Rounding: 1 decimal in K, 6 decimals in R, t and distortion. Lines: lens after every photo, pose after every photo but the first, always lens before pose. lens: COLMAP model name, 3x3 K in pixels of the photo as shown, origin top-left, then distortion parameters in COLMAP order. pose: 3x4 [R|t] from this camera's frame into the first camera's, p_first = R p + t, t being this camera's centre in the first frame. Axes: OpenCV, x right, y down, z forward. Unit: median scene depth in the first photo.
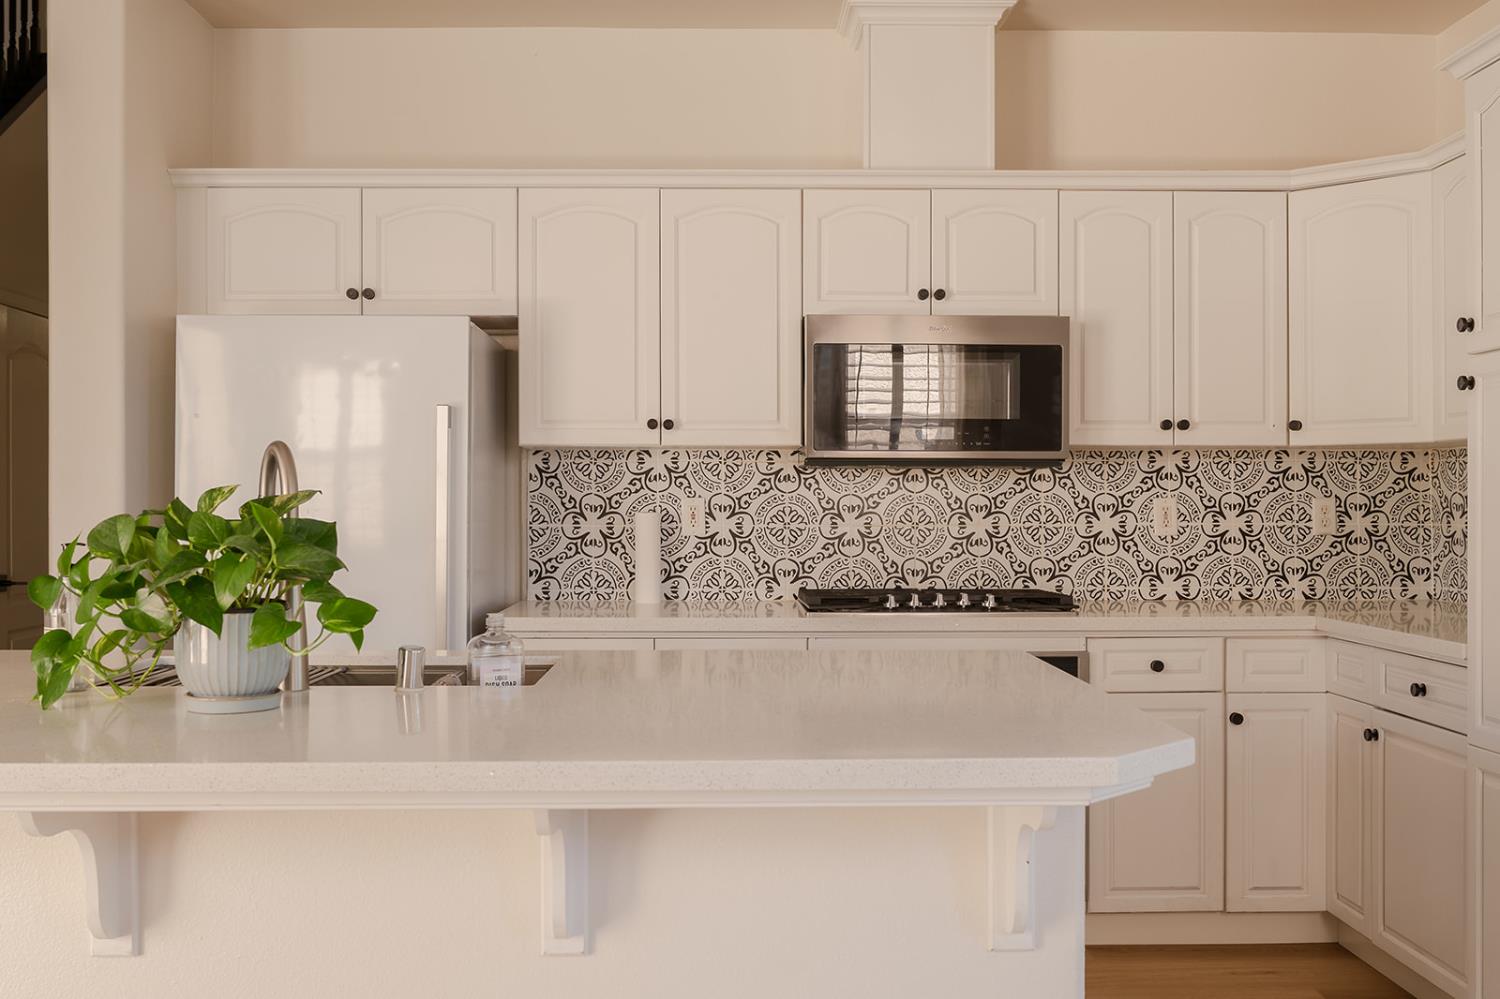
lens RADIAL K [[1578.1, 0, 750.0], [0, 1578.1, 499.5], [0, 0, 1]] dist [-0.022003, -0.008627]
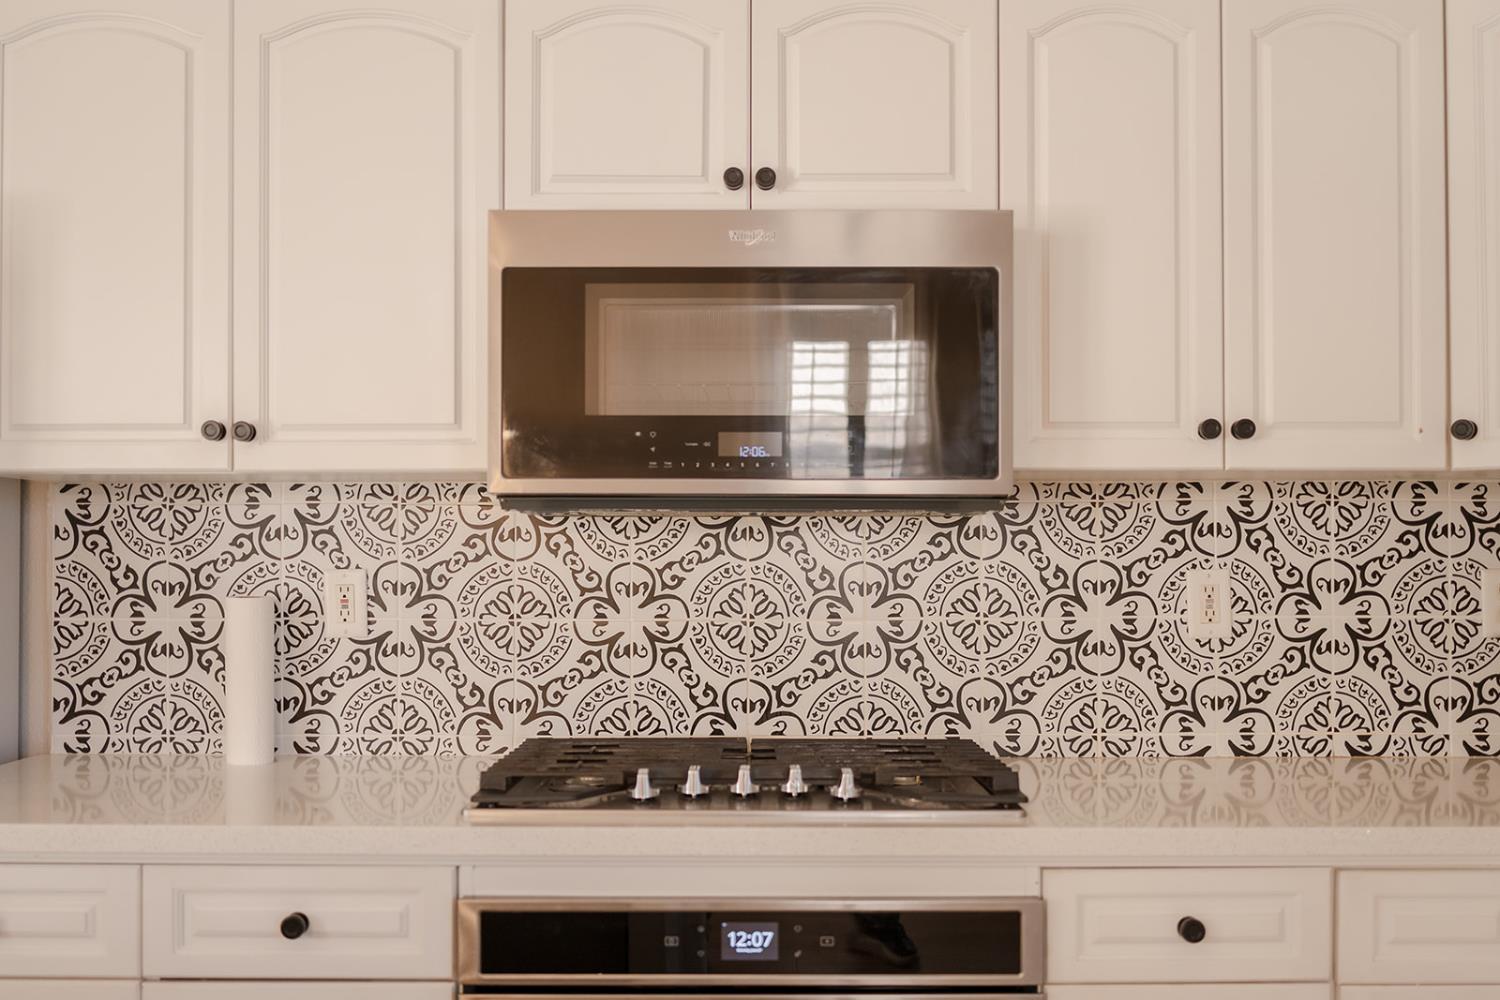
lens RADIAL K [[1530.0, 0, 749.4], [0, 1530.0, 544.3], [0, 0, 1]] dist [-0.018412, -0.012797]
pose [[0.999319, -0.000771, -0.036898, 0.124725], [0.000481, 0.999969, -0.007874, -0.005572], [0.036903, 0.007851, 0.999288, 0.467479]]
